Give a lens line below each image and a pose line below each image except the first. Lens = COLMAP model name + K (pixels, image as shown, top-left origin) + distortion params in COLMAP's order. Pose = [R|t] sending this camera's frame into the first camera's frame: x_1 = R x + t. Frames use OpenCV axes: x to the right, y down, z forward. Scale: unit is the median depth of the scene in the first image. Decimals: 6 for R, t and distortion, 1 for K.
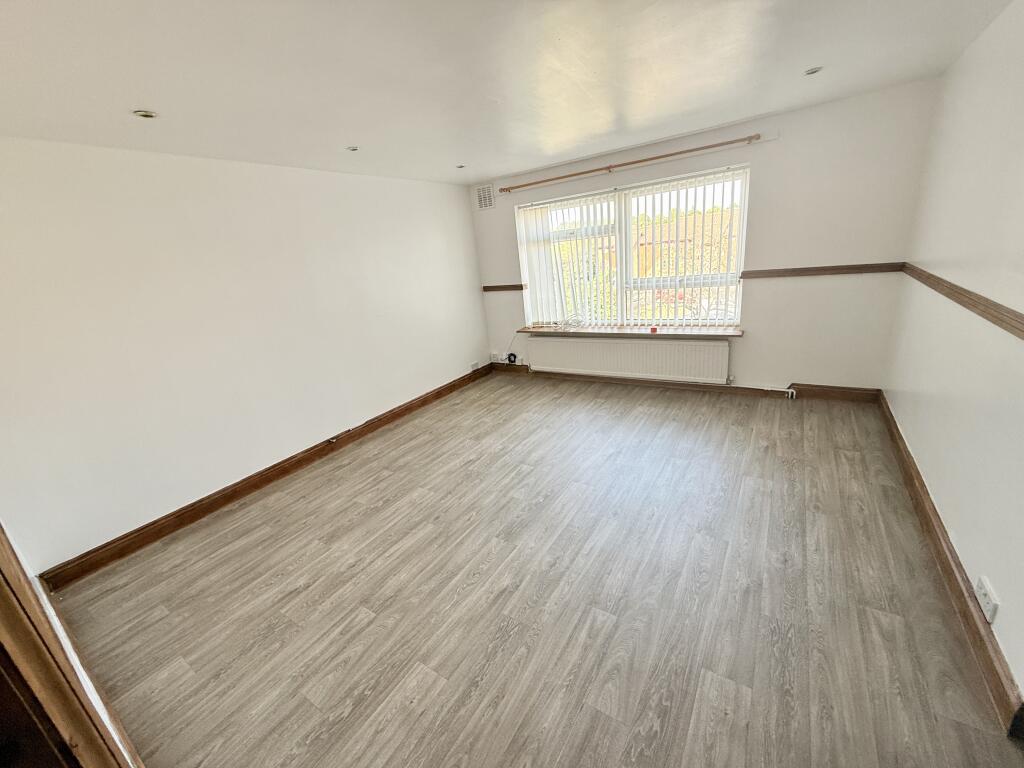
lens RADIAL K [[408.7, 0, 511.5], [0, 408.7, 383.6], [0, 0, 1]] dist [0.000277, -0.000049]
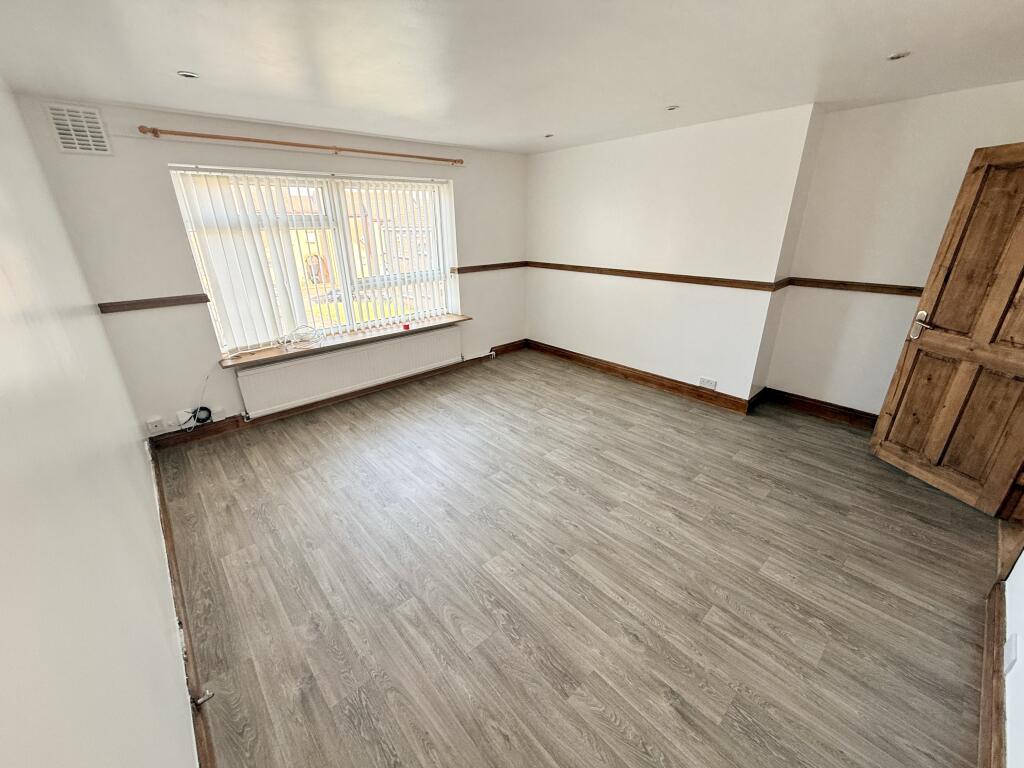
lens RADIAL K [[408.7, 0, 507.6], [0, 408.7, 383.9], [0, 0, 1]] dist [0.000277, -0.000049]
pose [[0.255496, -0.260706, 0.930996, -0.691074], [0.286019, 0.940235, 0.184800, -0.138540], [-0.923534, 0.219067, 0.314794, 0.584810]]
